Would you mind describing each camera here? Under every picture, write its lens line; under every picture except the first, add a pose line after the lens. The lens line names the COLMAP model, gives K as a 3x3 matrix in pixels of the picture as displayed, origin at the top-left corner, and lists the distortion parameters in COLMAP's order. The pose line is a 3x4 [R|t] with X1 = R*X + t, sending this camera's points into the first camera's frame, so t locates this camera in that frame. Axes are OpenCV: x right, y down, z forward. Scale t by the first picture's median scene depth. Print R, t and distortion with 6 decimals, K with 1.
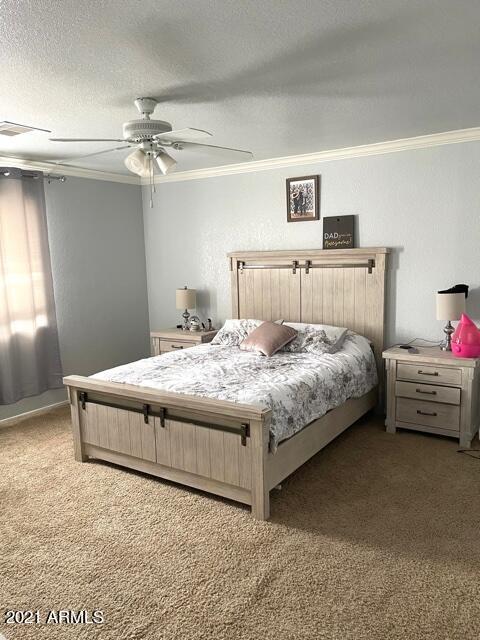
lens RADIAL K [[475.5, 0, 240.0], [0, 475.5, 320.0], [0, 0, 1]] dist [0.059405, -0.077750]
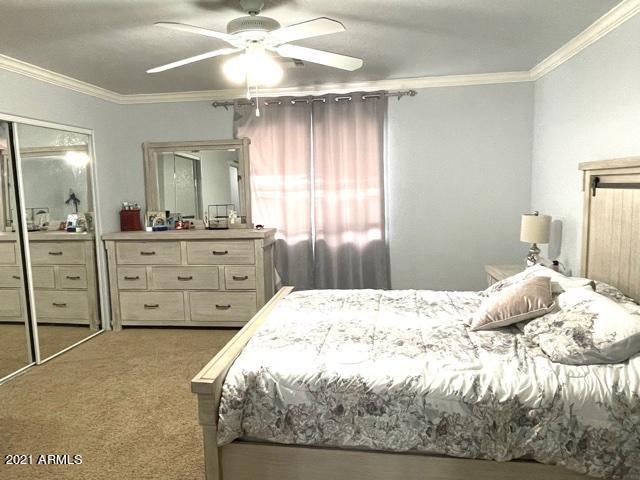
lens RADIAL K [[441.9, 0, 319.1], [0, 441.9, 241.9], [0, 0, 1]] dist [0.004260, -0.003224]
pose [[0.441398, 0.128619, -0.888046, 0.397090], [-0.104992, 0.990279, 0.091240, -0.059146], [0.891148, 0.052965, 0.450611, 0.464914]]
